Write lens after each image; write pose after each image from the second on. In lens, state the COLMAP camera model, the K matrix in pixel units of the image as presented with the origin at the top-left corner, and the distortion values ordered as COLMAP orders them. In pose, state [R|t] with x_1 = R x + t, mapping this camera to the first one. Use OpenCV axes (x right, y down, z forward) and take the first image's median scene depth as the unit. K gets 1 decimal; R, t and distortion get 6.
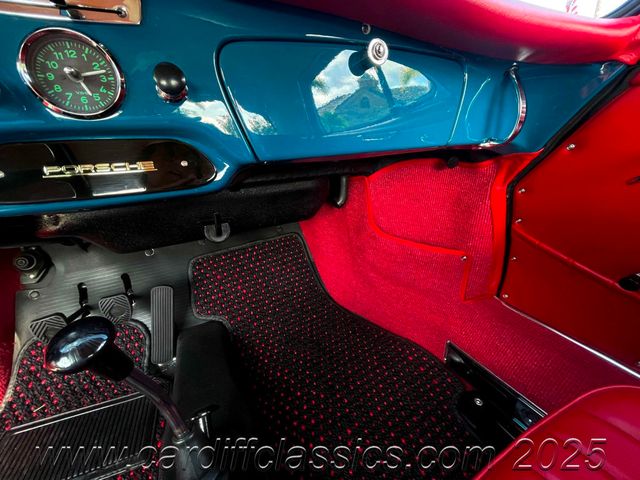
lens RADIAL K [[260.5, 0, 318.9], [0, 260.5, 240.8], [0, 0, 1]] dist [0.002718, -0.000119]
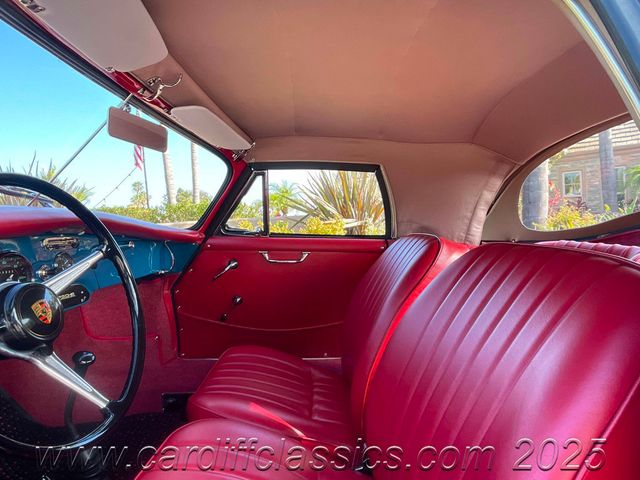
lens RADIAL K [[384.3, 0, 318.2], [0, 384.3, 239.6], [0, 0, 1]] dist [-0.001161, -0.009048]
pose [[0.444106, 0.001612, 0.895973, -1.076820], [0.346213, 0.922017, -0.173267, 0.255936], [-0.826381, 0.387147, 0.408915, -0.978903]]
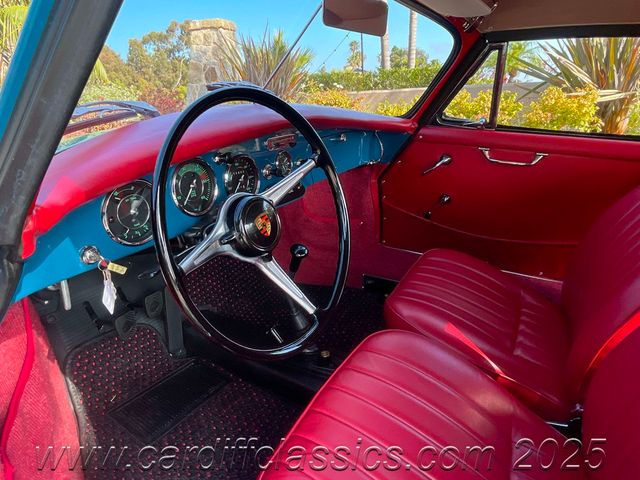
lens RADIAL K [[384.3, 0, 317.7], [0, 384.3, 236.5], [0, 0, 1]] dist [-0.001161, -0.009048]
pose [[0.831471, -0.165200, 0.530439, -0.965119], [0.193190, 0.981158, 0.002744, 0.088279], [-0.520898, 0.100194, 0.847719, -0.901062]]
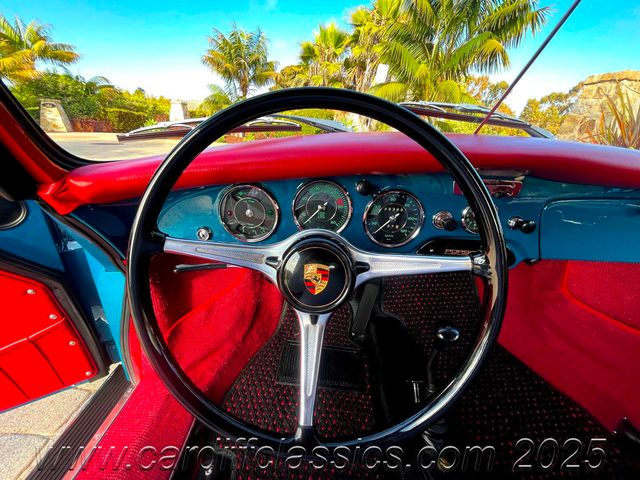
lens RADIAL K [[260.5, 0, 319.9], [0, 260.5, 238.3], [0, 0, 1]] dist [0.002718, -0.000119]
pose [[0.897462, 0.243680, -0.367671, -0.409307], [-0.248436, 0.968010, 0.035147, -0.051716], [0.364474, 0.059799, 0.929291, -0.492459]]
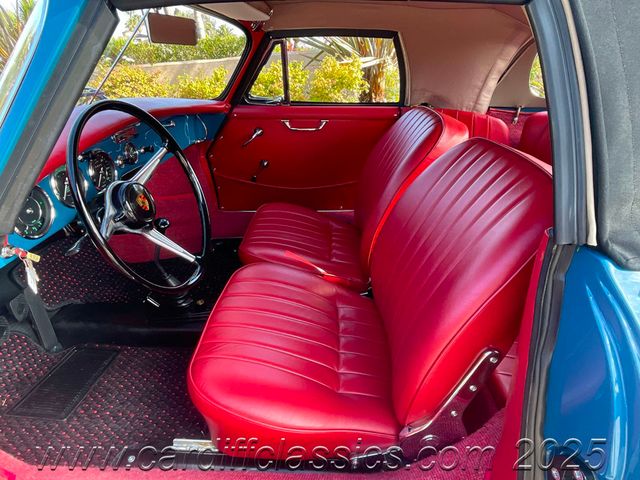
lens RADIAL K [[384.3, 0, 315.8], [0, 384.3, 238.6], [0, 0, 1]] dist [-0.001161, -0.009048]
pose [[0.480125, -0.363283, 0.798439, -1.338935], [0.355870, 0.912612, 0.201236, 0.093113], [-0.801771, 0.187522, 0.567449, -1.167901]]
